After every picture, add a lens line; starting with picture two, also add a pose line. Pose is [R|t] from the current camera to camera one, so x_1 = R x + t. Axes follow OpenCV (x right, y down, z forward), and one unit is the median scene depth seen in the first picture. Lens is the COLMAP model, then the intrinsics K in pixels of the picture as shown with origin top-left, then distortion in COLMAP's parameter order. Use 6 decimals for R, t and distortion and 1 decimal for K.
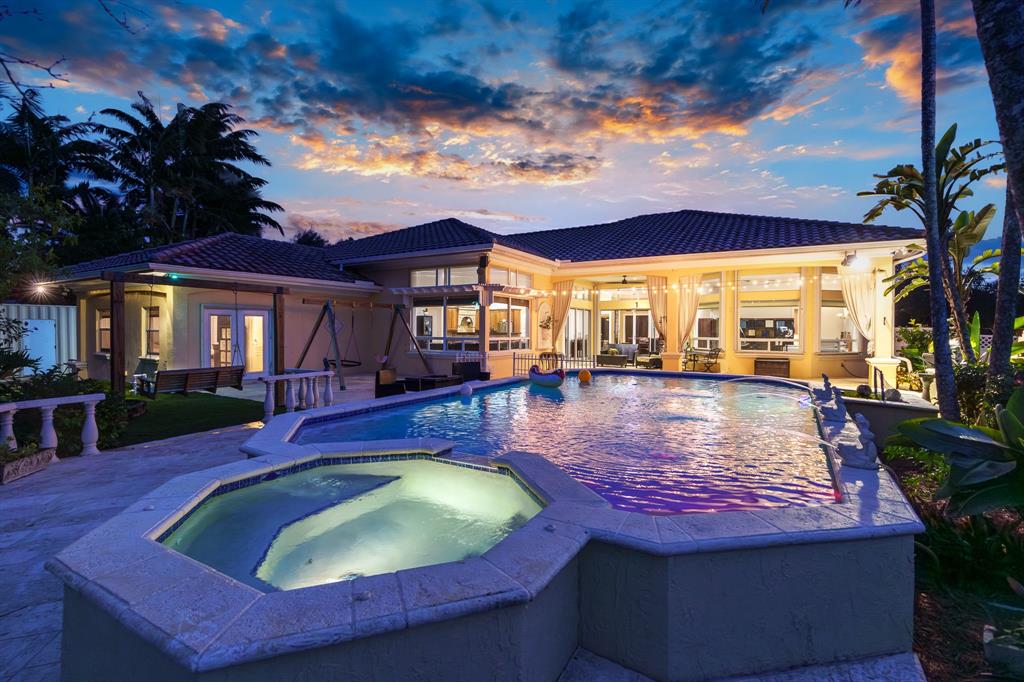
lens RADIAL K [[463.6, 0, 506.1], [0, 463.6, 337.4], [0, 0, 1]] dist [-0.001857, -0.000682]
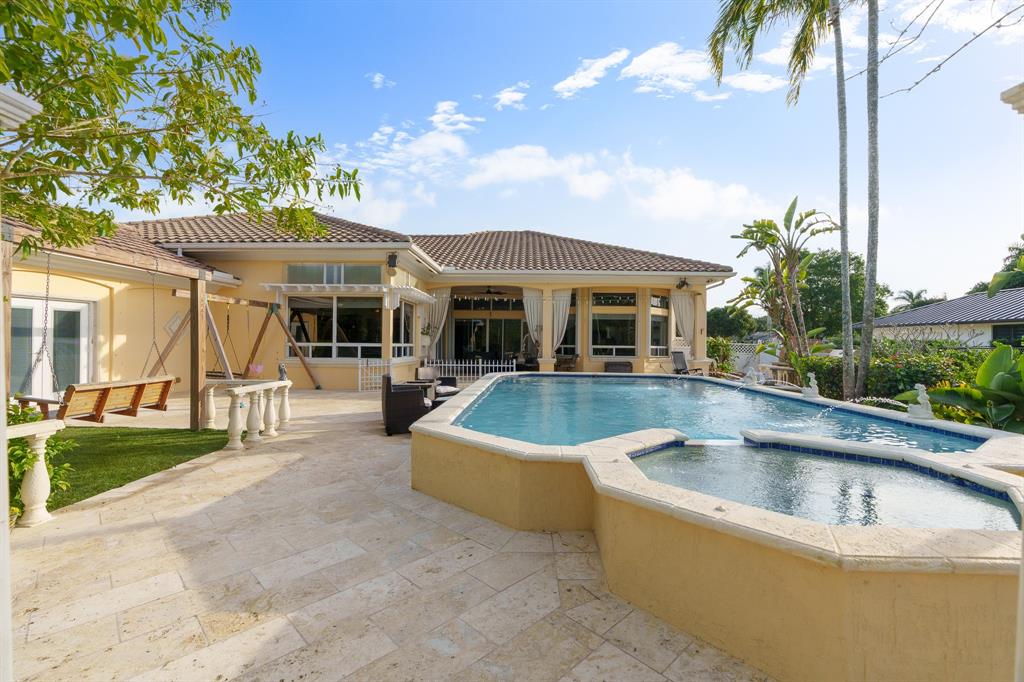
lens RADIAL K [[463.6, 0, 506.1], [0, 463.6, 337.4], [0, 0, 1]] dist [-0.001857, -0.000682]
pose [[0.884791, 0.011553, 0.465845, -0.248384], [-0.000494, 0.999715, -0.023855, 0.009929], [-0.465988, 0.020876, 0.884545, 0.063613]]
